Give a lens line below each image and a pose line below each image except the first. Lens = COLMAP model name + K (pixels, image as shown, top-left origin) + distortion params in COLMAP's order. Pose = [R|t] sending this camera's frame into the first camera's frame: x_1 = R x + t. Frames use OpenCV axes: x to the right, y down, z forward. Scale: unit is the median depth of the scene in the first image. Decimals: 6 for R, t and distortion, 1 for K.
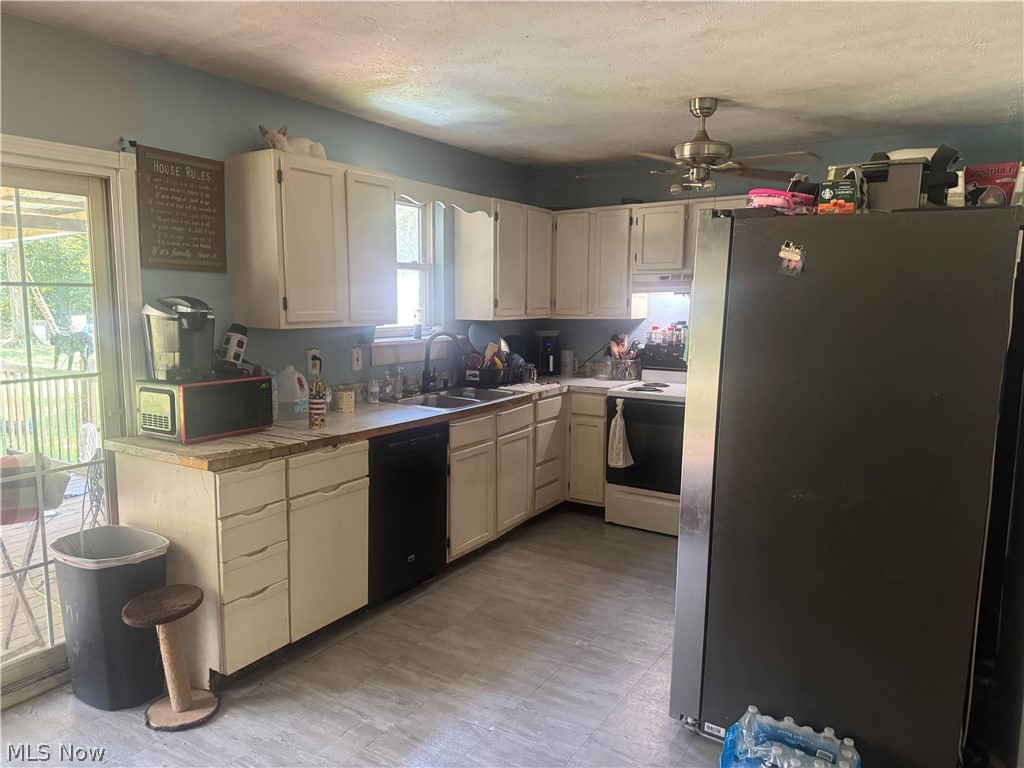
lens RADIAL K [[723.8, 0, 514.9], [0, 723.8, 395.0], [0, 0, 1]] dist [0.029030, -0.033295]
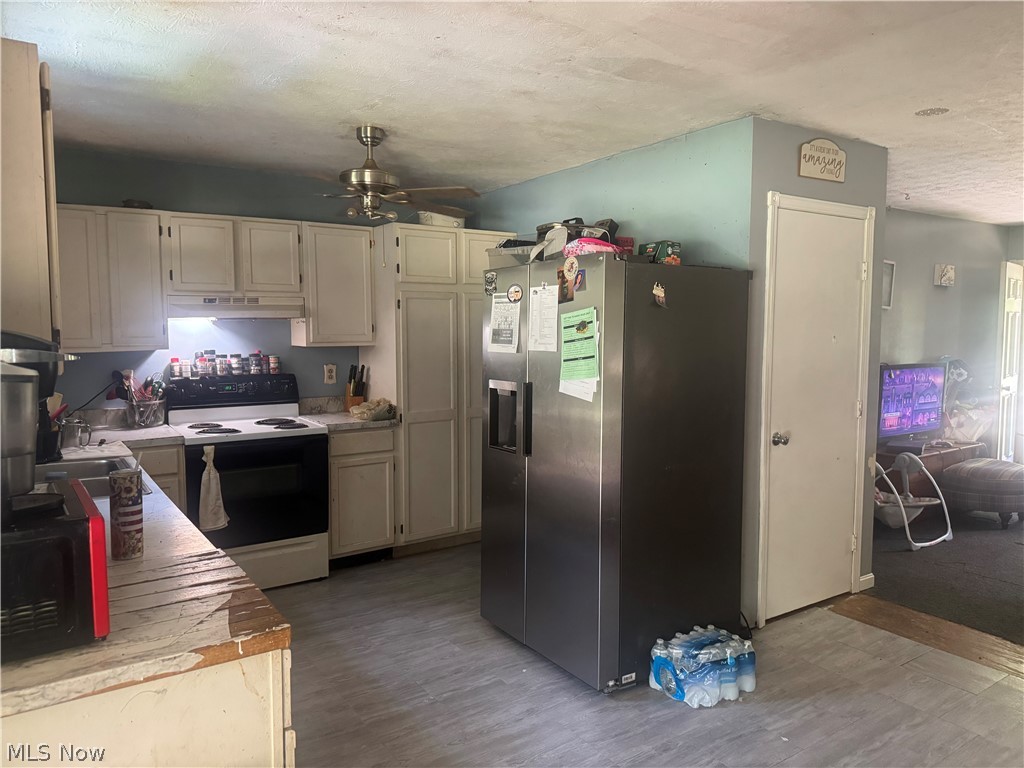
lens RADIAL K [[723.8, 0, 517.5], [0, 723.8, 385.6], [0, 0, 1]] dist [0.029030, -0.033295]
pose [[0.403317, -0.085123, 0.911093, -0.602611], [0.126033, 0.991342, 0.036830, -0.063972], [-0.906339, 0.099974, 0.410553, 0.434427]]
